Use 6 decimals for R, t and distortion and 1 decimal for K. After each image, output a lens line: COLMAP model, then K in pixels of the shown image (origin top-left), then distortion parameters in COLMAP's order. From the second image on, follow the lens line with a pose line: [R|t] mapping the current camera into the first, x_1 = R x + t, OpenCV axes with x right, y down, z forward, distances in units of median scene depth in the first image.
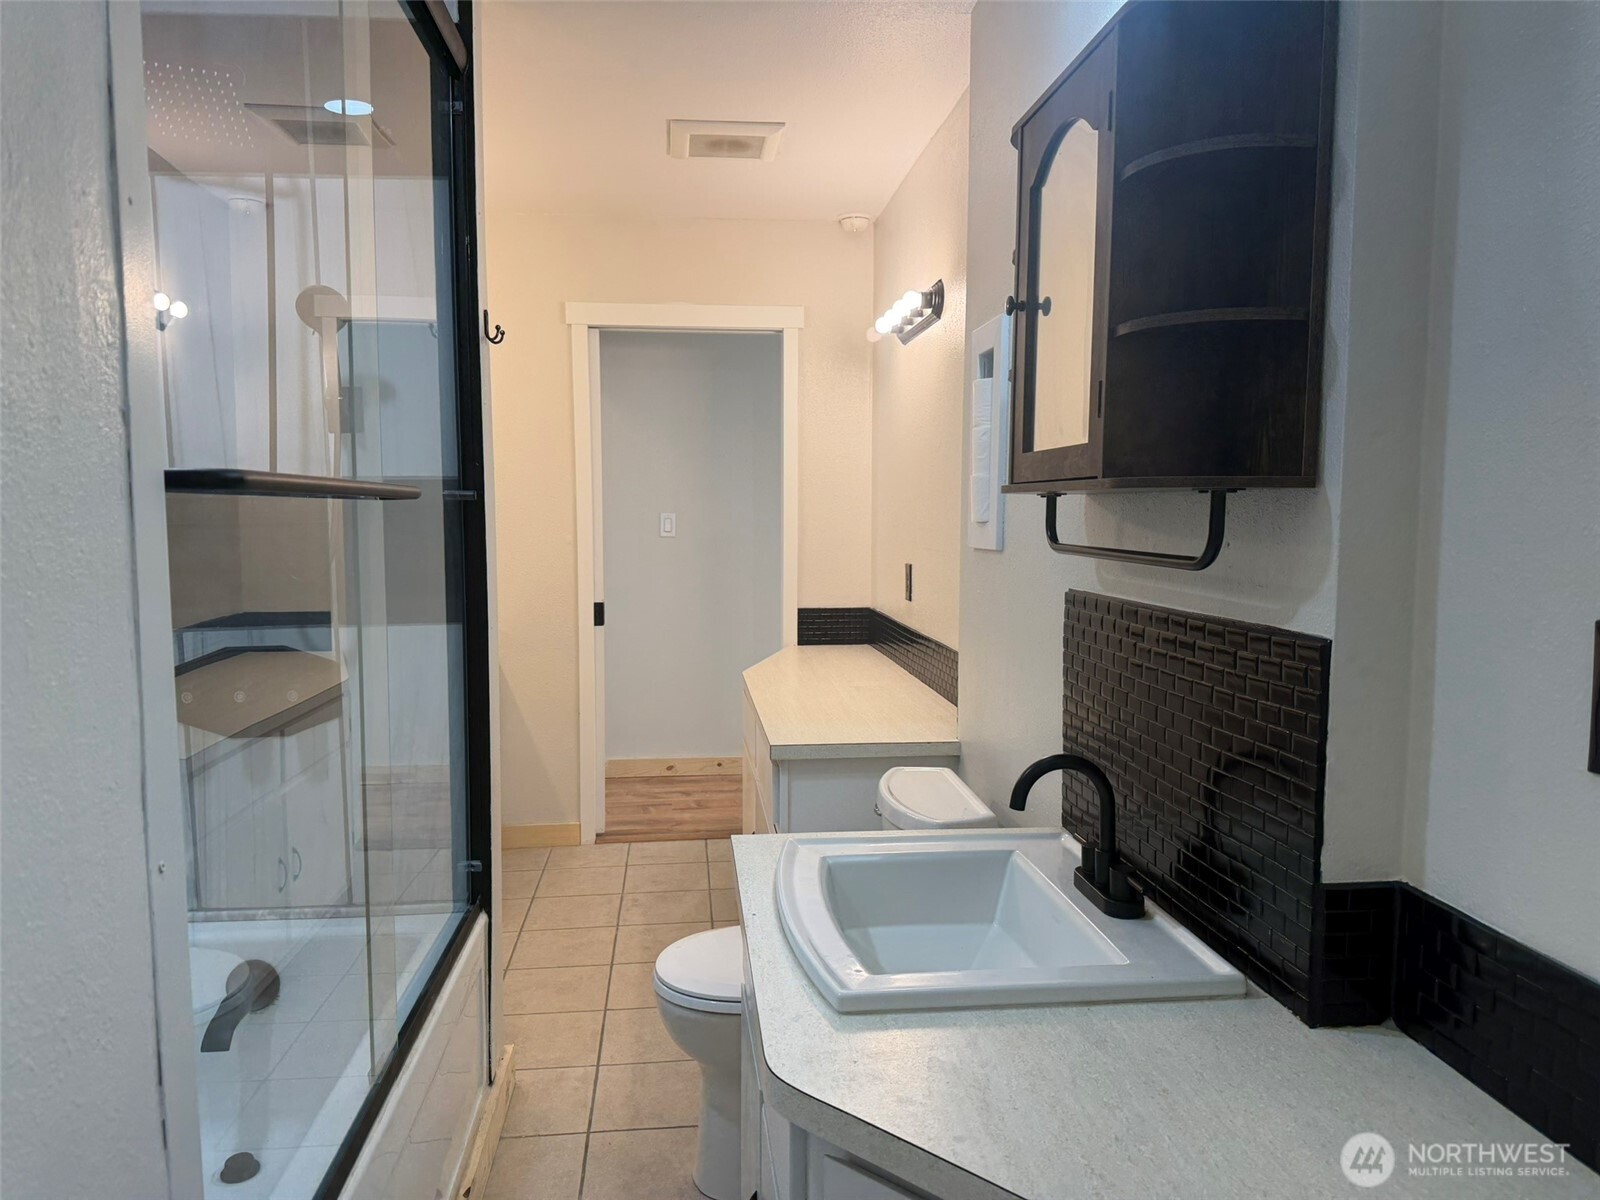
lens RADIAL K [[1127.4, 0, 807.7], [0, 1127.4, 605.6], [0, 0, 1]] dist [0.020828, -0.019293]
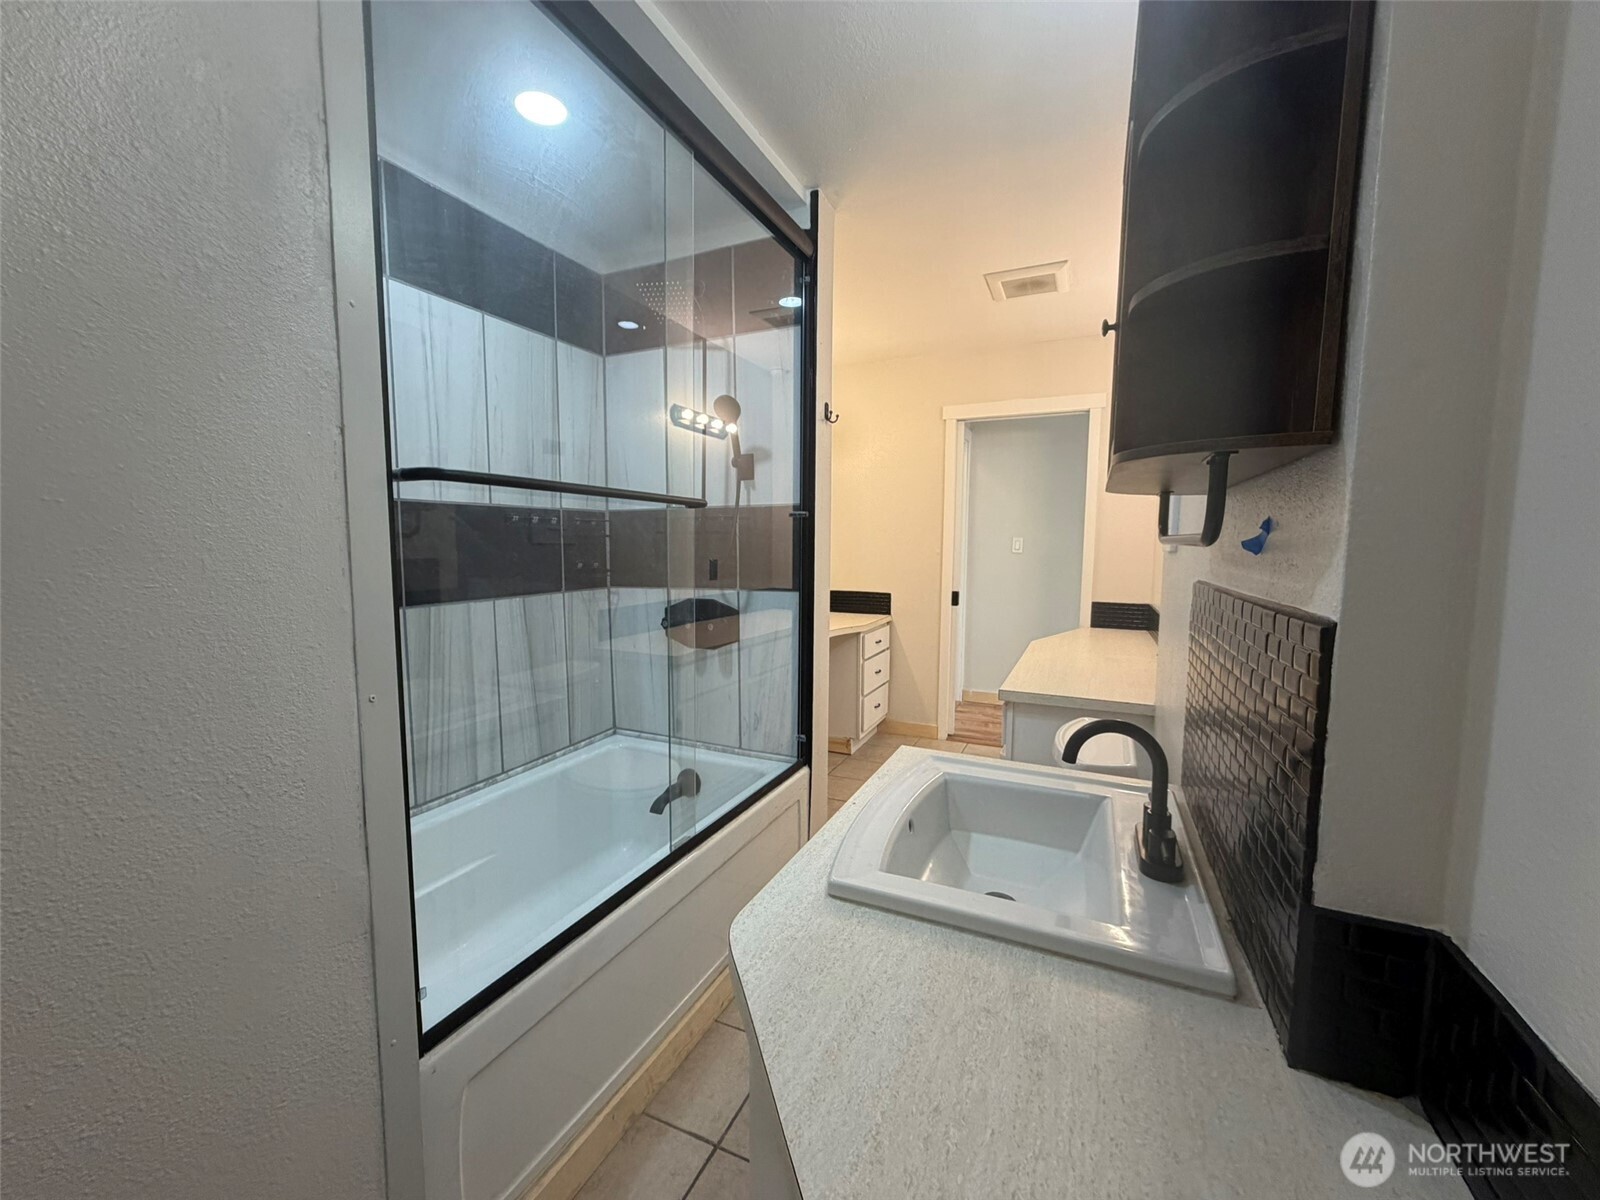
lens RADIAL K [[642.5, 0, 793.5], [0, 642.5, 594.8], [0, 0, 1]] dist [-0.003208, 0.000350]
pose [[0.854531, 0.048939, -0.517089, 0.183364], [-0.052261, 0.998600, 0.008145, 0.013627], [0.516764, 0.020064, 0.855893, 0.193051]]
